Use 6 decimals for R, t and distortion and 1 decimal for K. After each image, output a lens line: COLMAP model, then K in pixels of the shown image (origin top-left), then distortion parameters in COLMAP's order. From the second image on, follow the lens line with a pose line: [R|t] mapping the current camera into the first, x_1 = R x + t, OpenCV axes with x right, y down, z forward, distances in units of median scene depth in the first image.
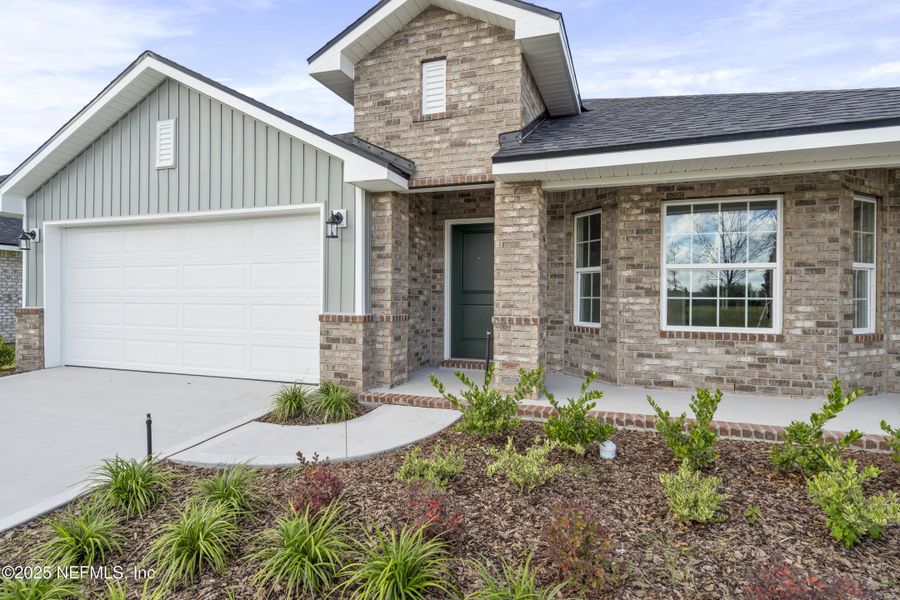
lens RADIAL K [[475.2, 0, 450.0], [0, 475.2, 300.0], [0, 0, 1]] dist [0.004125, 0.000724]
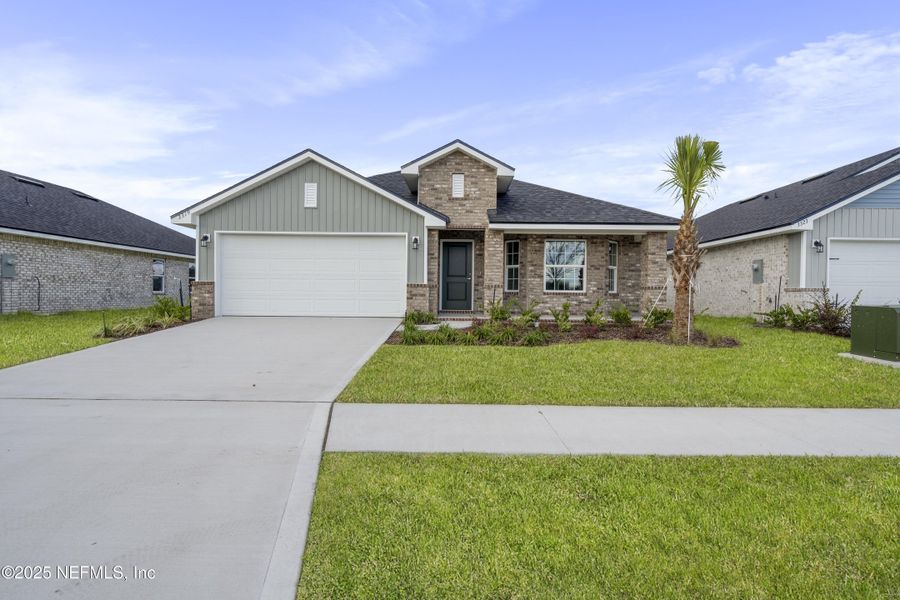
lens RADIAL K [[475.2, 0, 450.0], [0, 475.2, 300.0], [0, 0, 1]] dist [0.004125, 0.000724]
pose [[0.947757, 0.001264, 0.318990, -0.794606], [-0.004170, 0.999956, 0.008426, 0.087656], [-0.318965, -0.009315, 0.947721, -1.163142]]
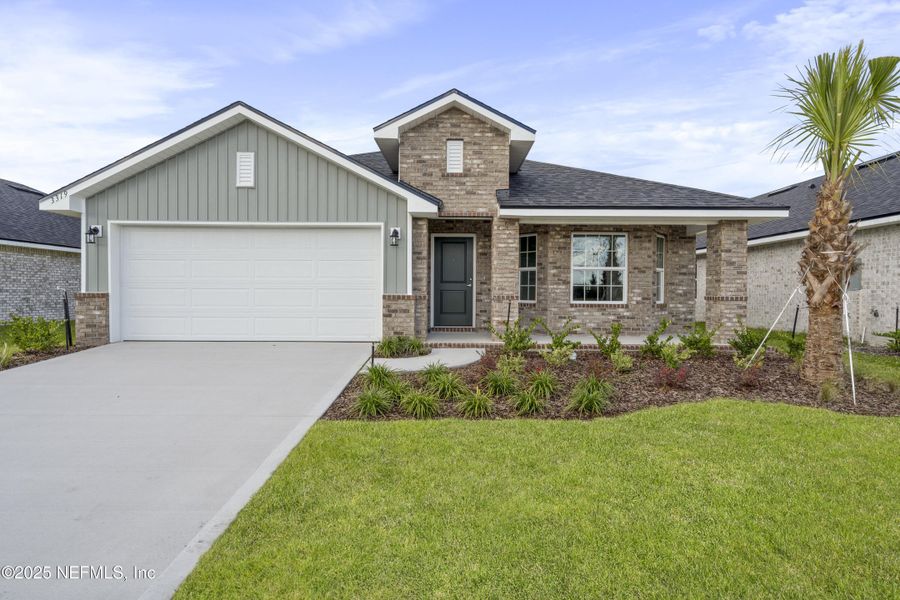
lens RADIAL K [[441.4, 0, 450.0], [0, 441.4, 300.0], [0, 0, 1]] dist [0.003523, 0.000727]
pose [[0.943472, -0.005440, 0.331406, -0.550211], [0.001188, 0.999914, 0.013030, 0.029122], [-0.331449, -0.011900, 0.943398, -0.435254]]
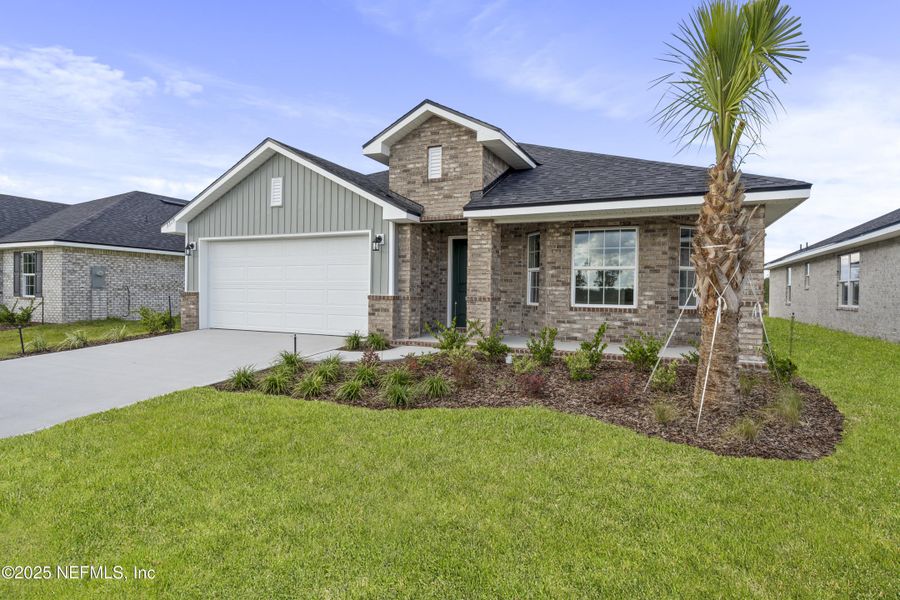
lens RADIAL K [[475.2, 0, 450.0], [0, 475.2, 300.0], [0, 0, 1]] dist [0.004125, 0.000724]
pose [[0.996213, 0.009565, -0.086421, 0.170265], [-0.008804, 0.999919, 0.009185, 0.030013], [0.086502, -0.008390, 0.996216, -0.692757]]
